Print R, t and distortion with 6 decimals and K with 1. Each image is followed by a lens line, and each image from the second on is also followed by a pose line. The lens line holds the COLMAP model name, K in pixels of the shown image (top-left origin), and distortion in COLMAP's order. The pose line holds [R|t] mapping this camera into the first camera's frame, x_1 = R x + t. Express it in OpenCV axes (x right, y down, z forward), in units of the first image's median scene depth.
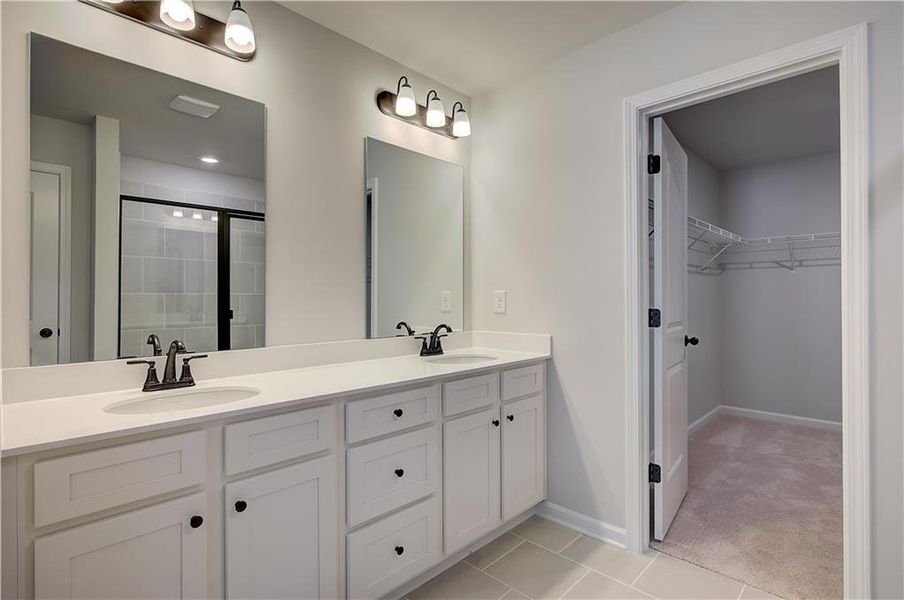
lens RADIAL K [[444.4, 0, 452.7], [0, 444.4, 296.6], [0, 0, 1]] dist [0.003373, -0.000576]
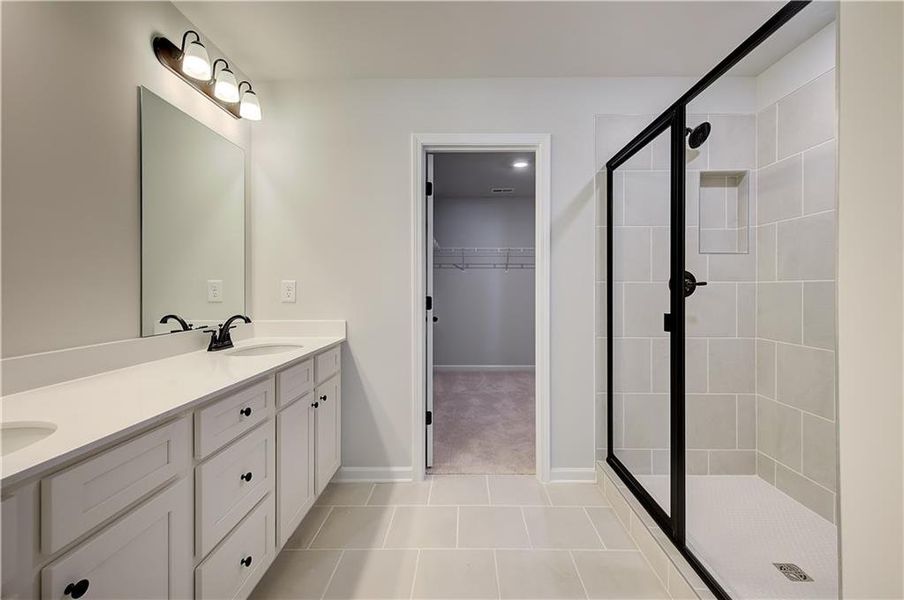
lens RADIAL K [[383.3, 0, 462.8], [0, 383.3, 288.9], [0, 0, 1]] dist [-0.000614, -0.000325]
pose [[0.714321, 0.002609, 0.699814, -0.256880], [-0.005528, 0.999983, 0.001915, 0.003249], [-0.699797, -0.005237, 0.714323, 0.091796]]
